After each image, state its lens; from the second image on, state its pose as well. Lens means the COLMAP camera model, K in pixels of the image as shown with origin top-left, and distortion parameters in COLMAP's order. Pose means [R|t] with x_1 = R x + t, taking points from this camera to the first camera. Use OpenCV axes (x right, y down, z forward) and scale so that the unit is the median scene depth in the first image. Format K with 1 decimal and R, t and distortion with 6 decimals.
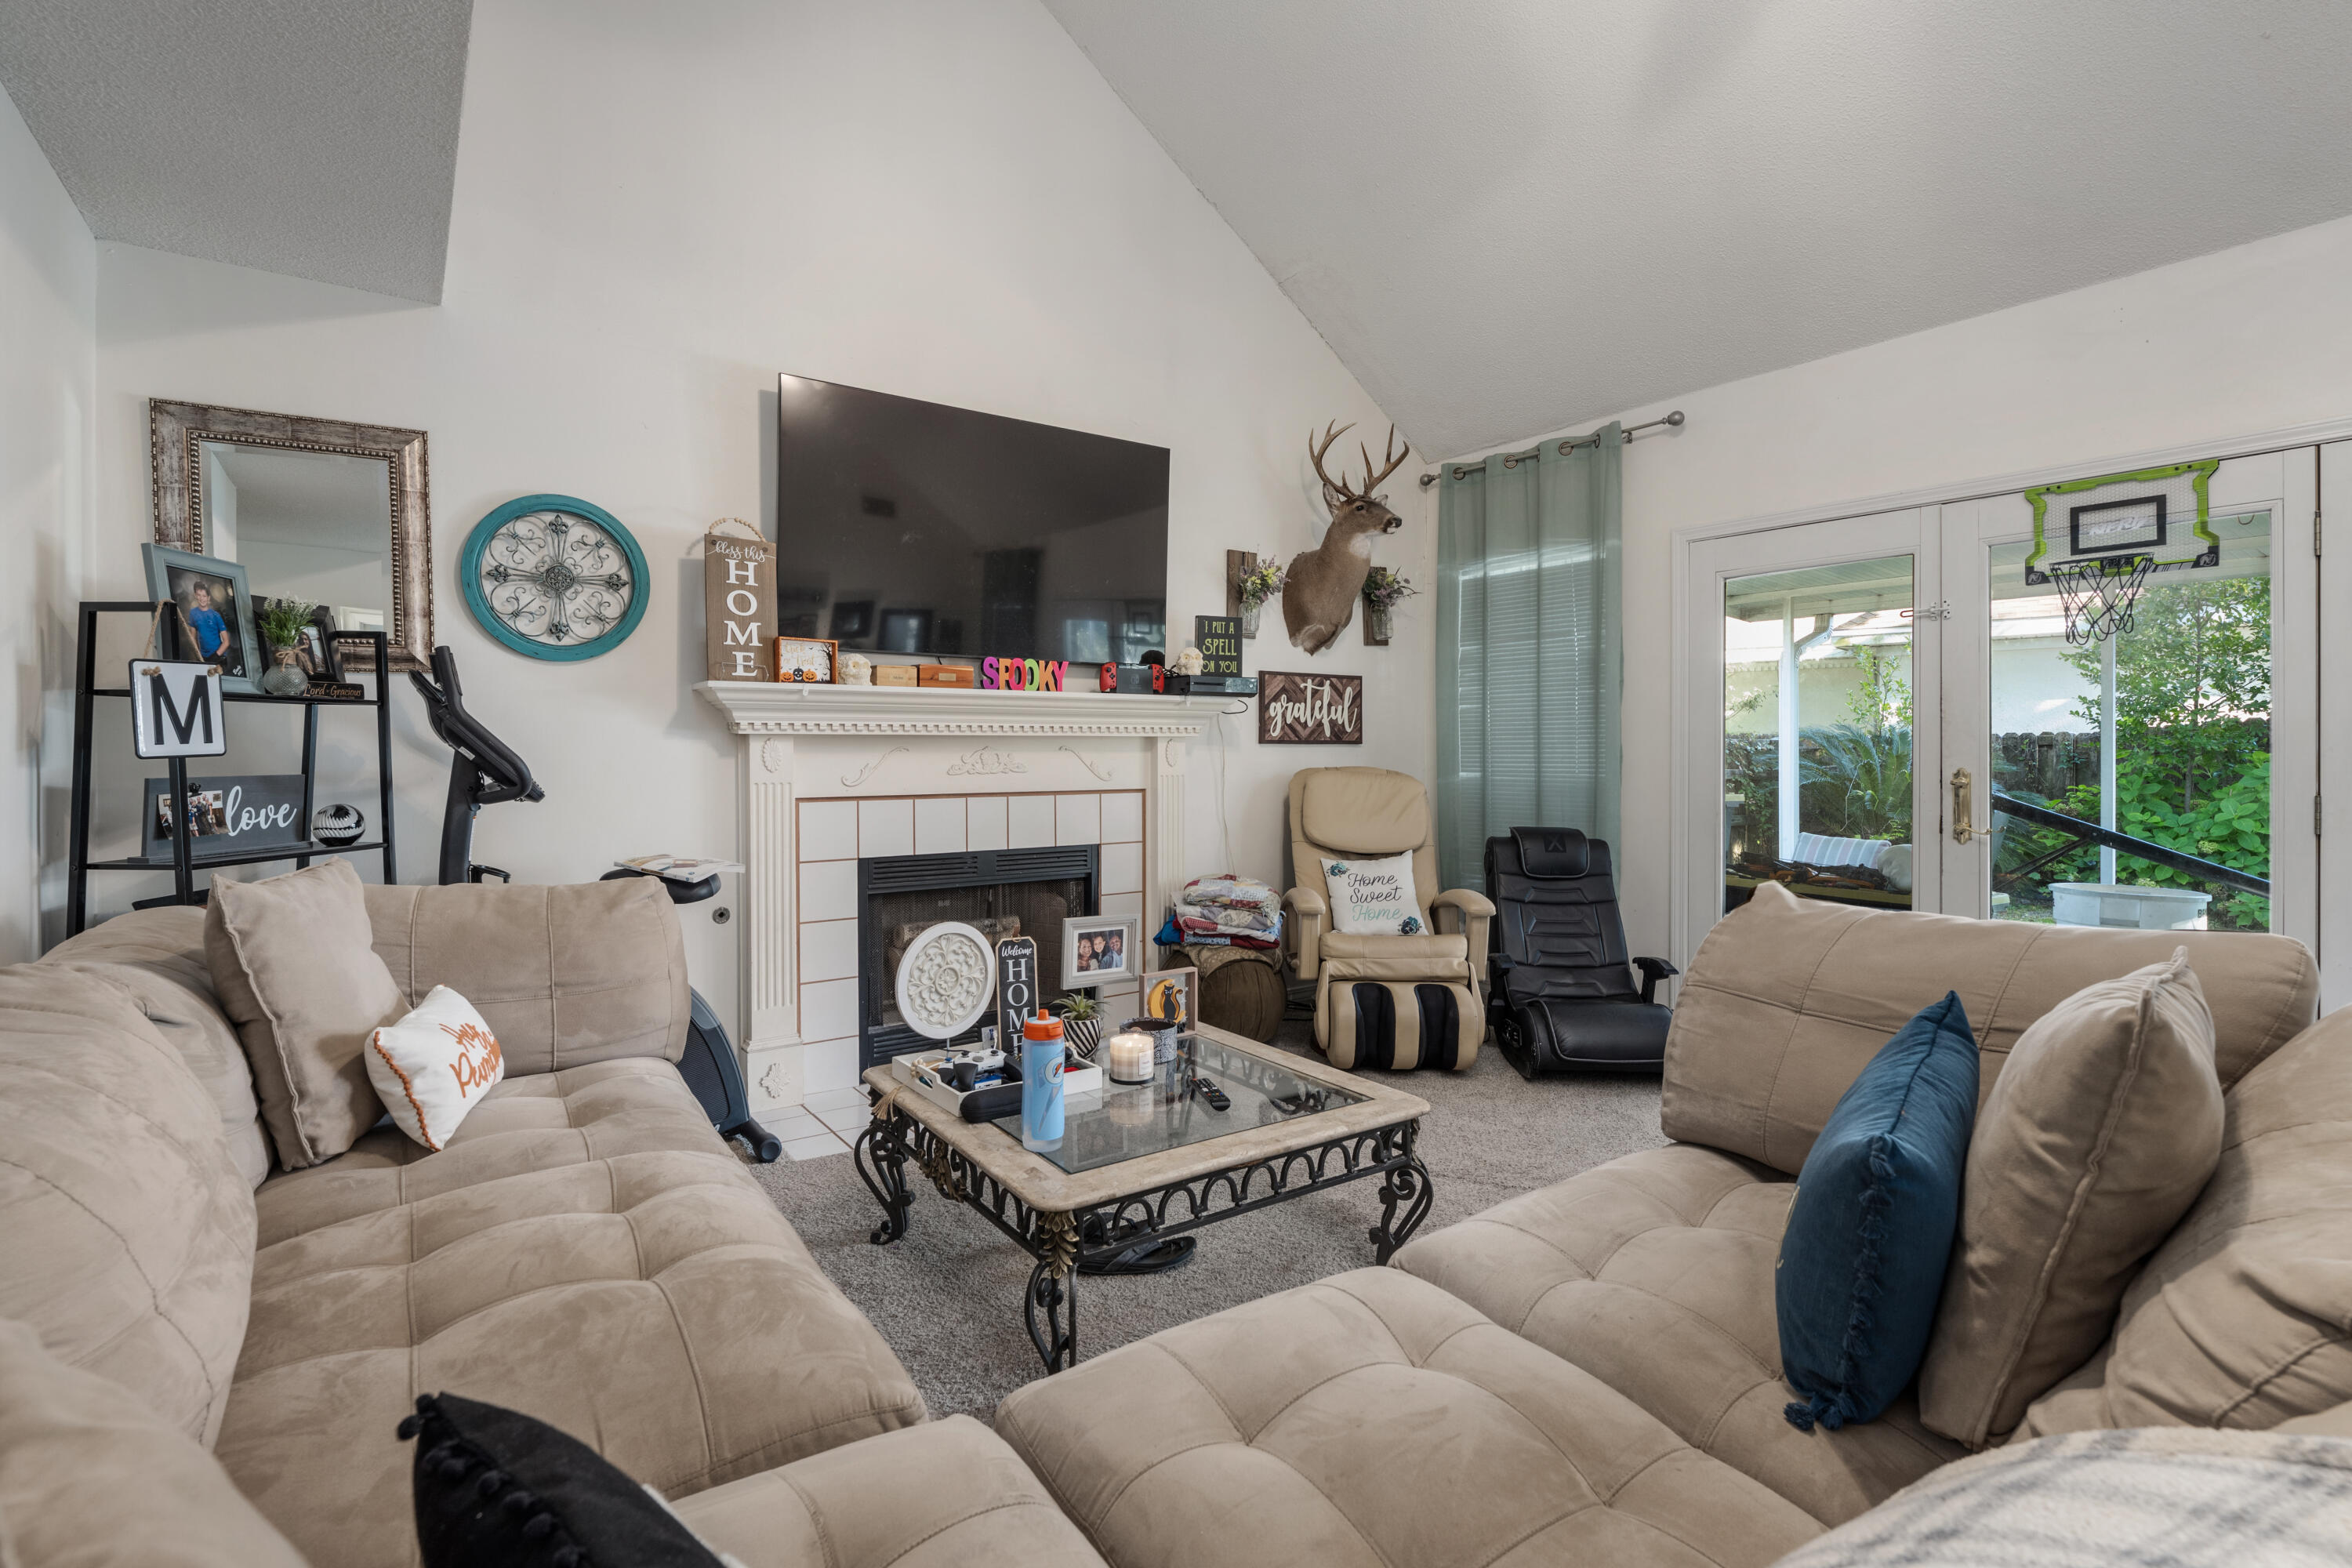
lens RADIAL K [[1090.1, 0, 1168.9], [0, 1090.1, 753.4], [0, 0, 1]] dist [-0.003179, -0.000230]
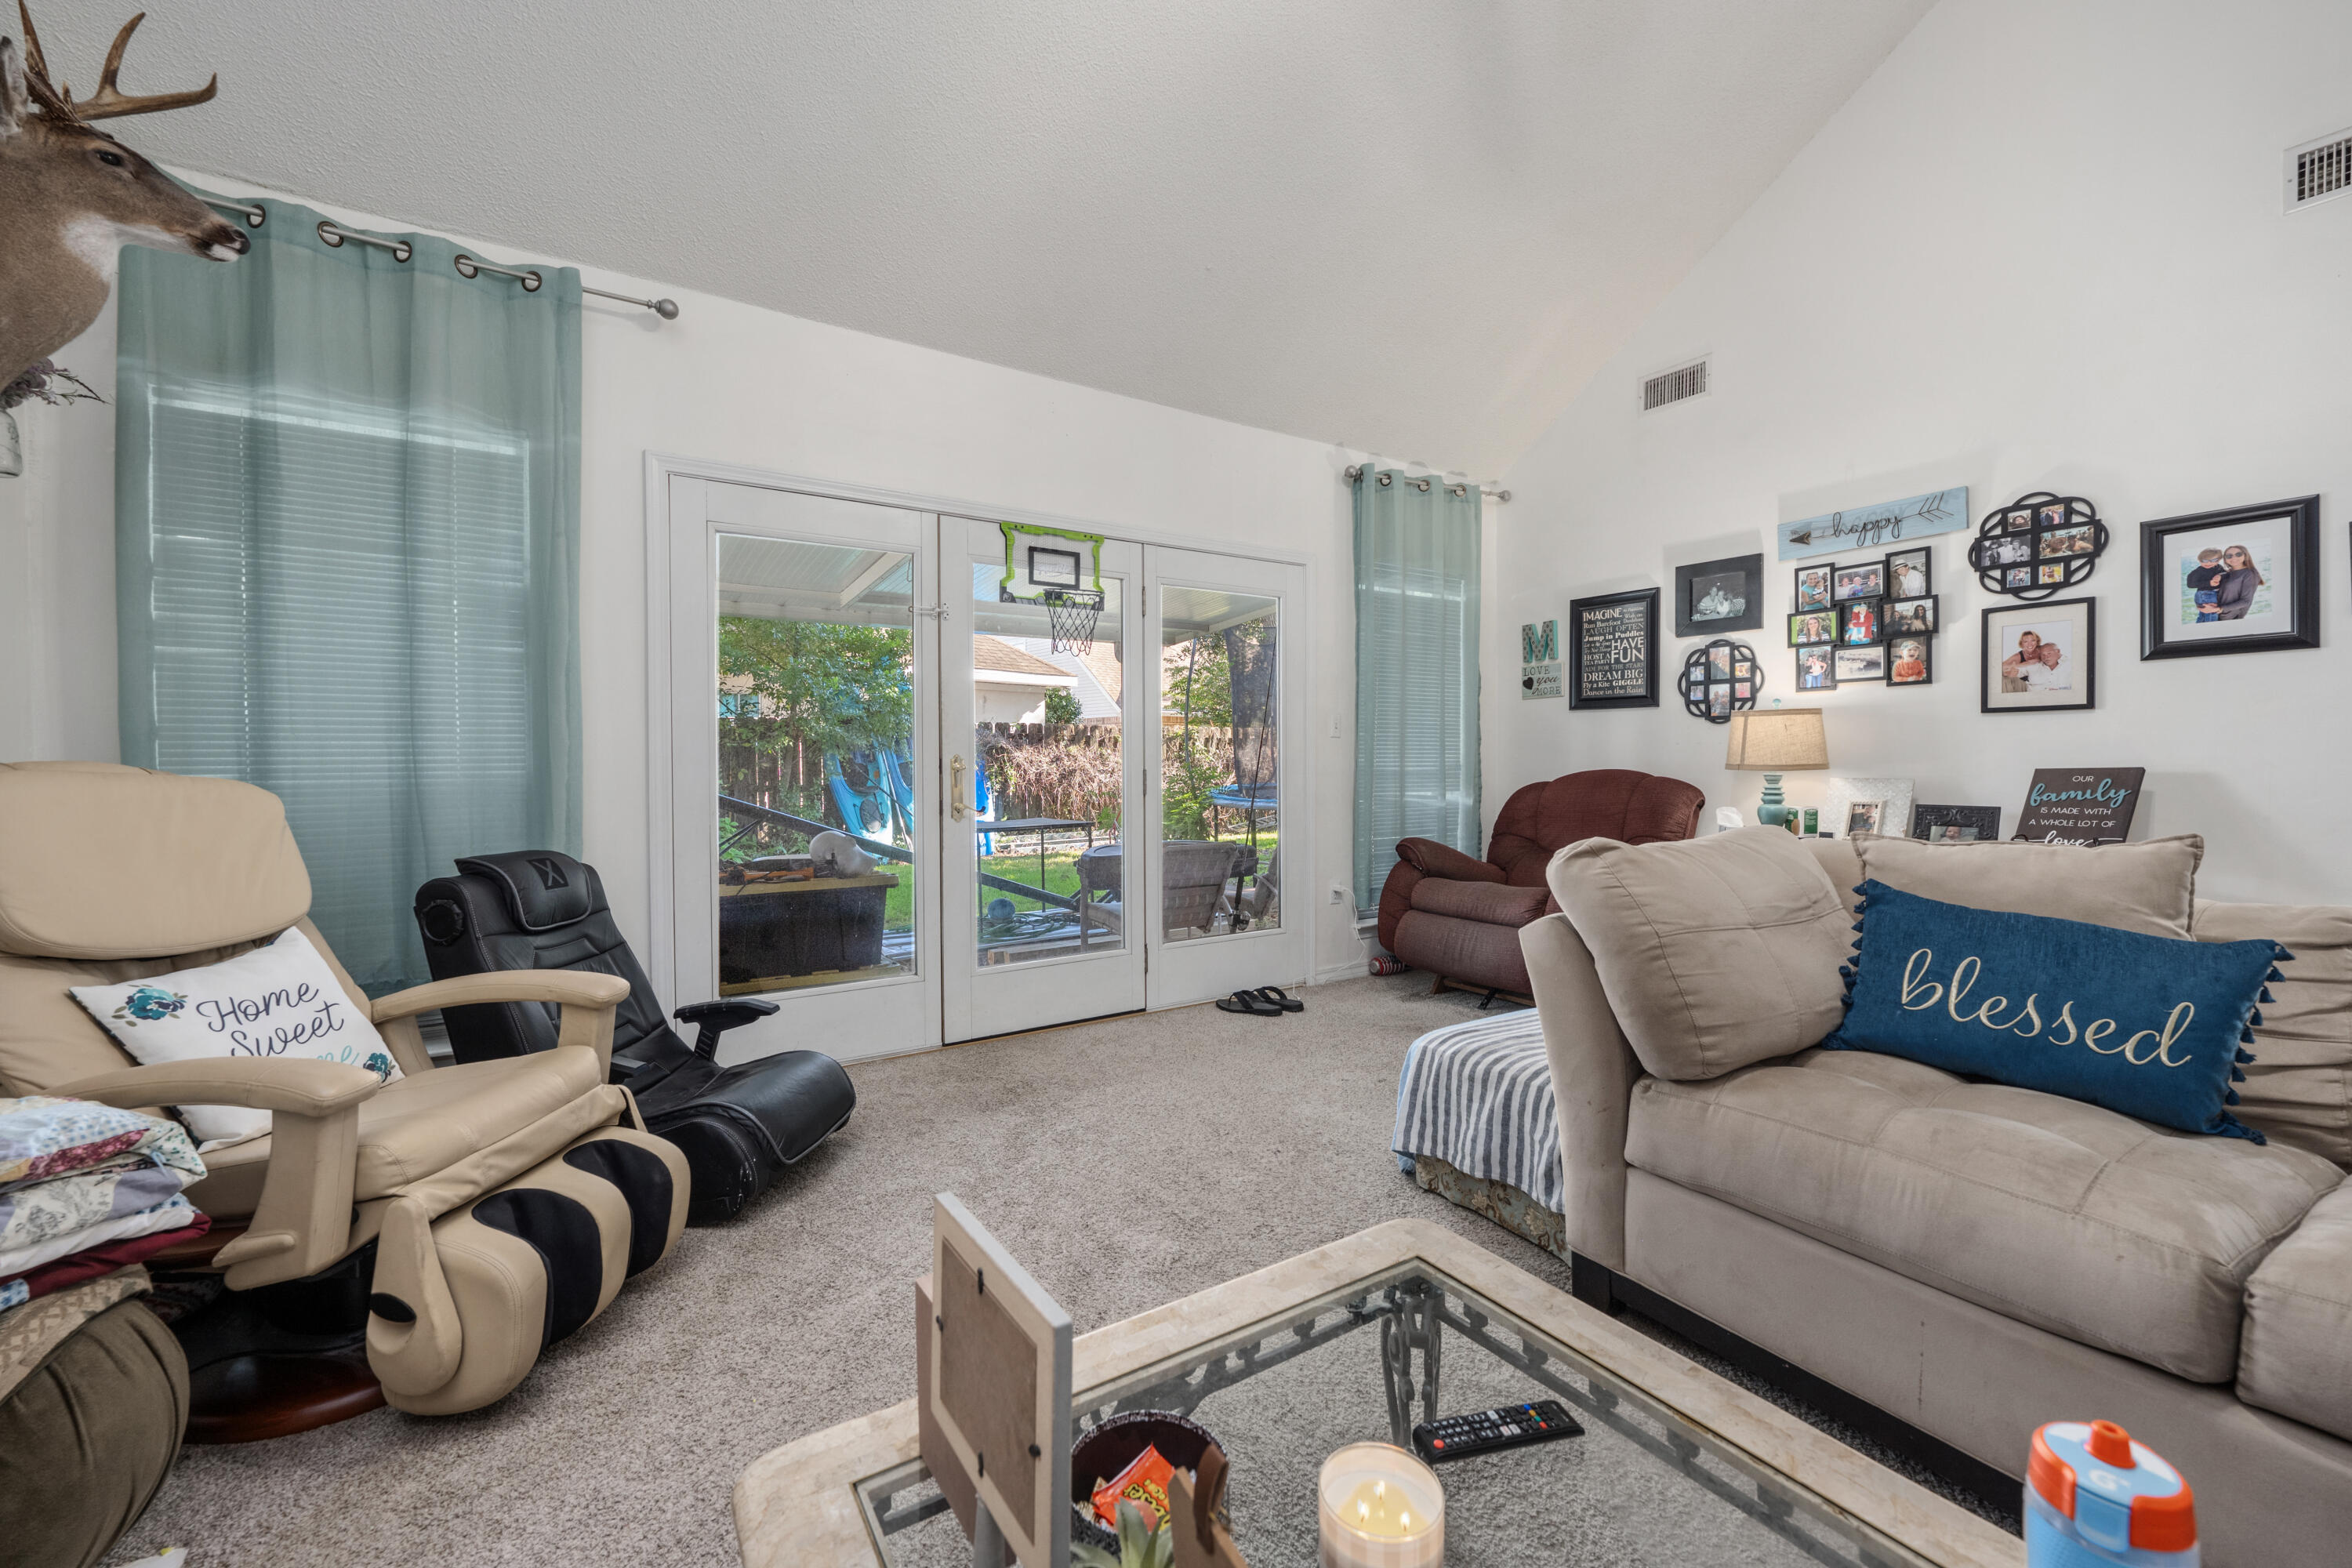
lens RADIAL K [[939.2, 0, 1174.0], [0, 939.2, 760.6], [0, 0, 1]] dist [-0.002789, -0.000246]
pose [[0.039743, -0.004461, 0.999200, -0.202246], [0.005466, 0.999976, 0.004247, 0.015196], [-0.999195, 0.005292, 0.039766, 0.636186]]
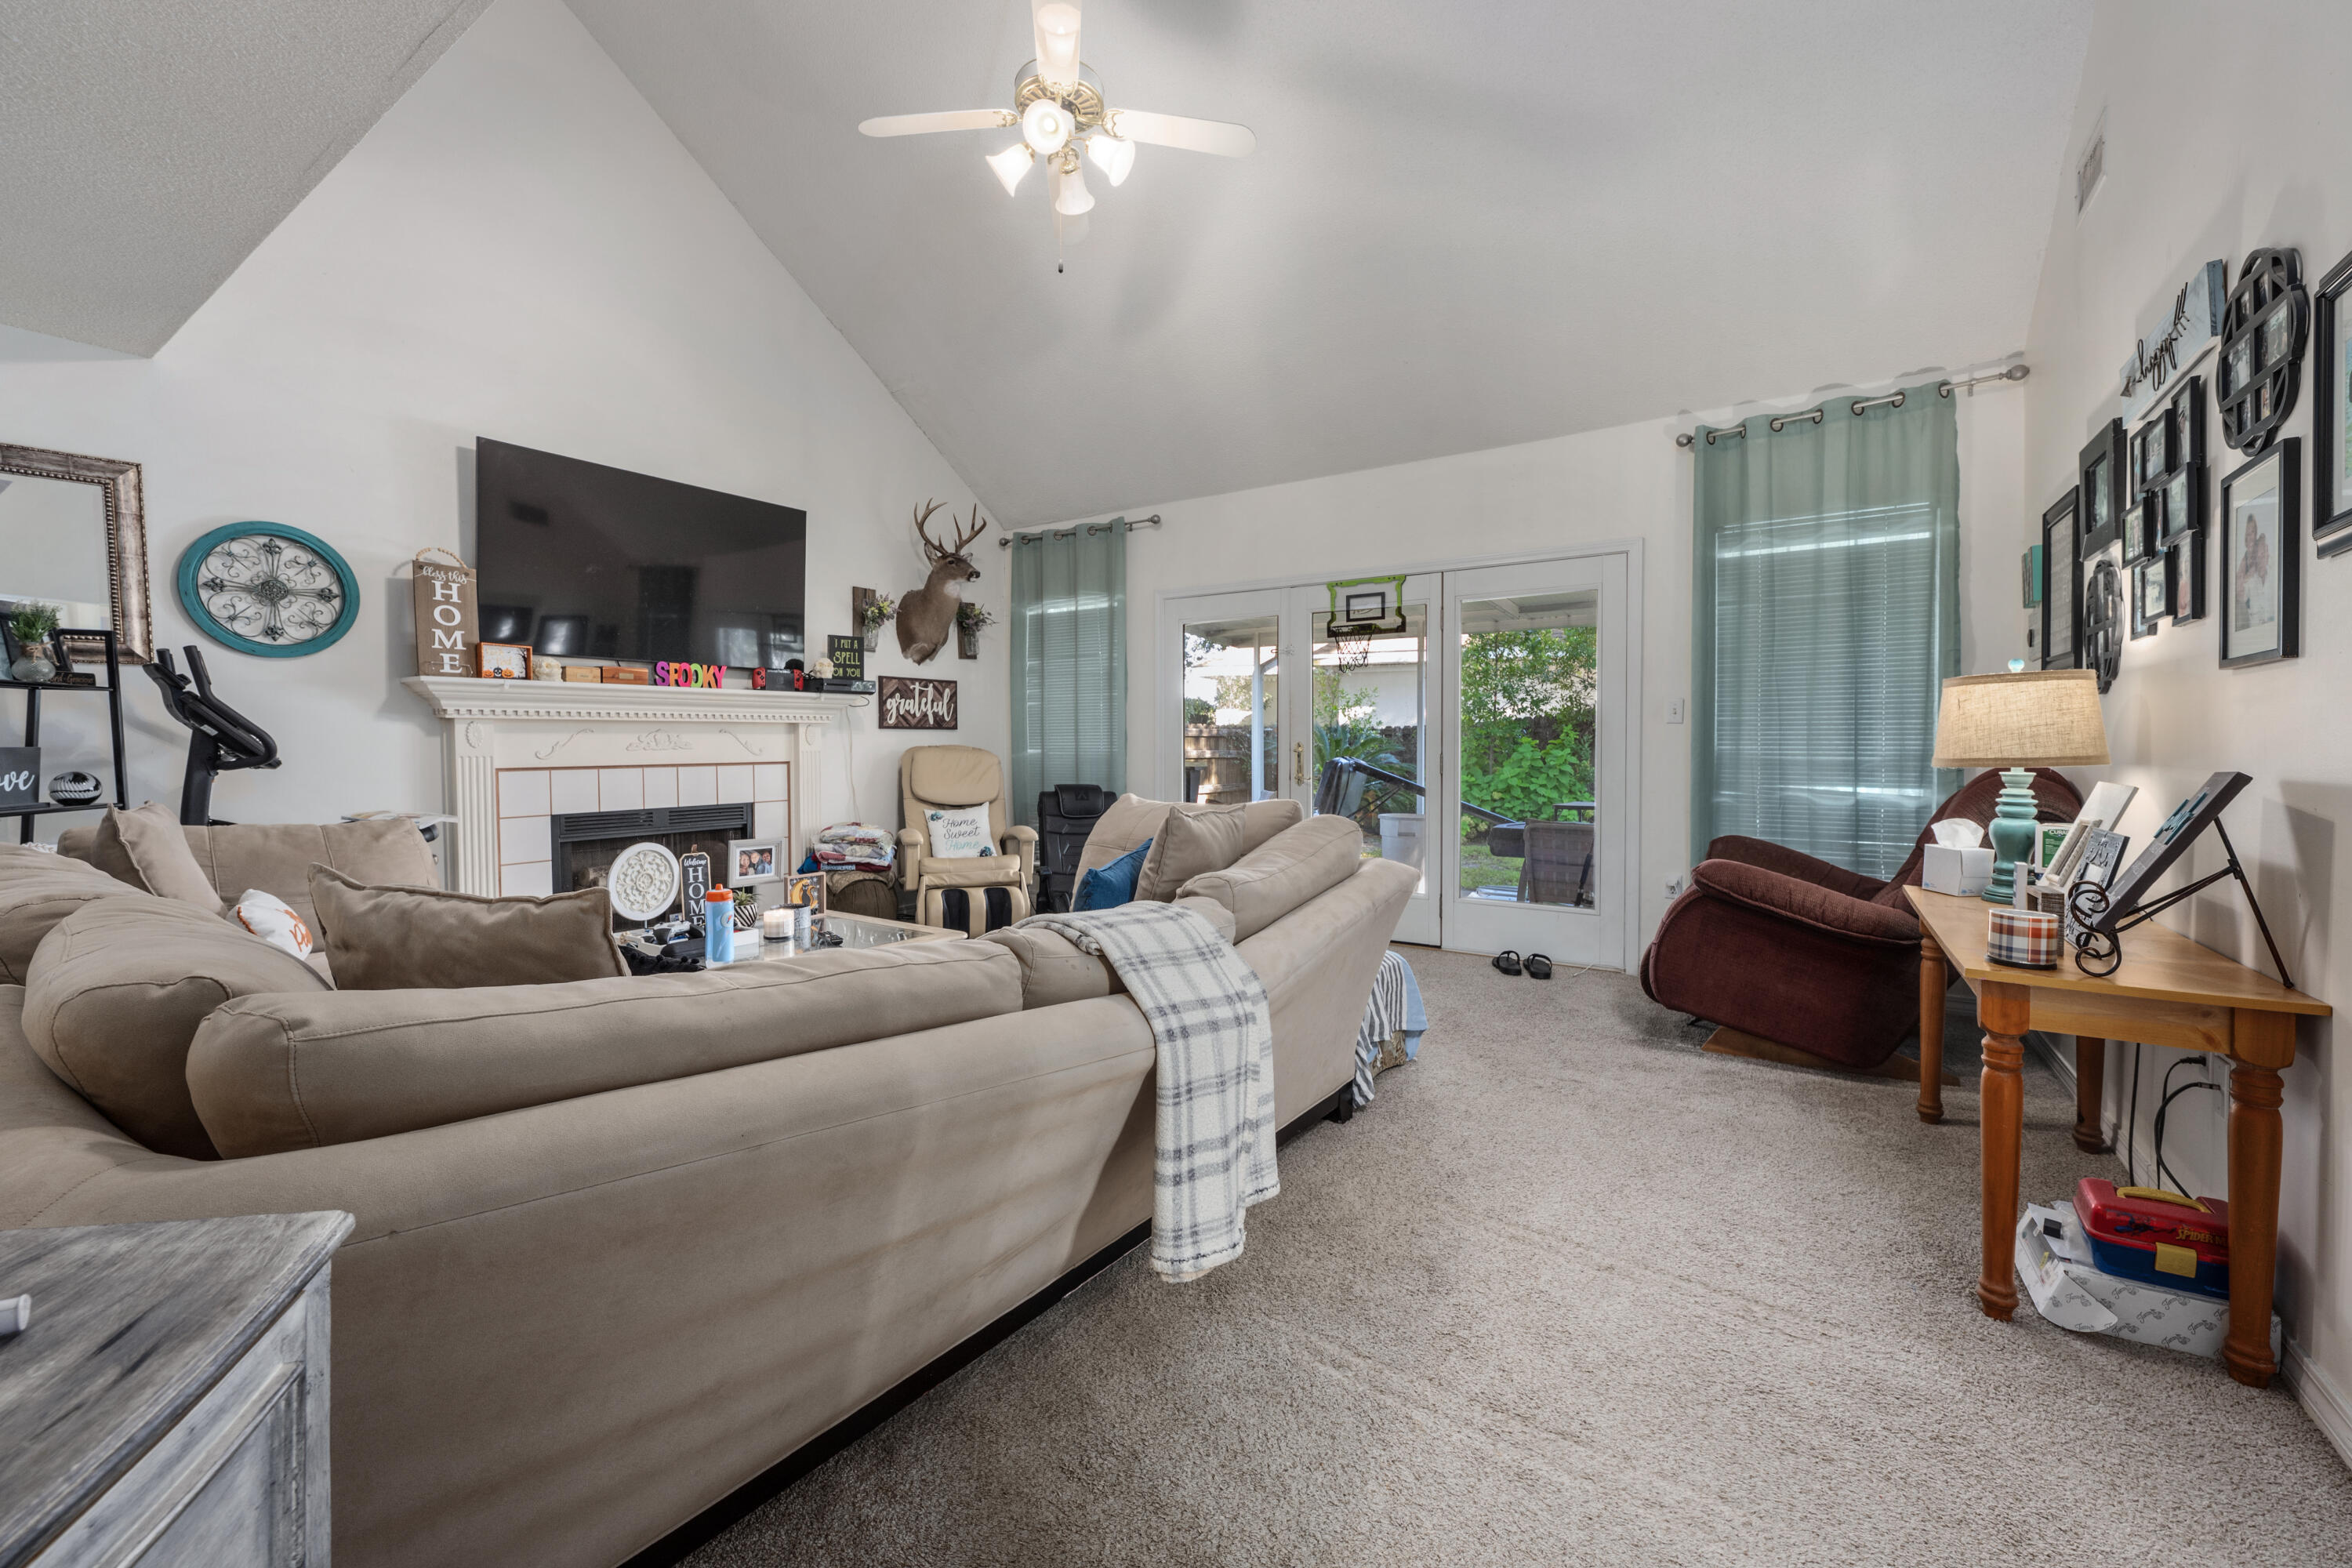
lens RADIAL K [[939.2, 0, 1174.0], [0, 939.2, 760.6], [0, 0, 1]] dist [-0.002789, -0.000246]
pose [[0.935194, -0.010129, 0.353990, 0.012880], [0.004220, 0.999839, 0.017461, 0.014083], [-0.354110, -0.014836, 0.935086, -0.277964]]
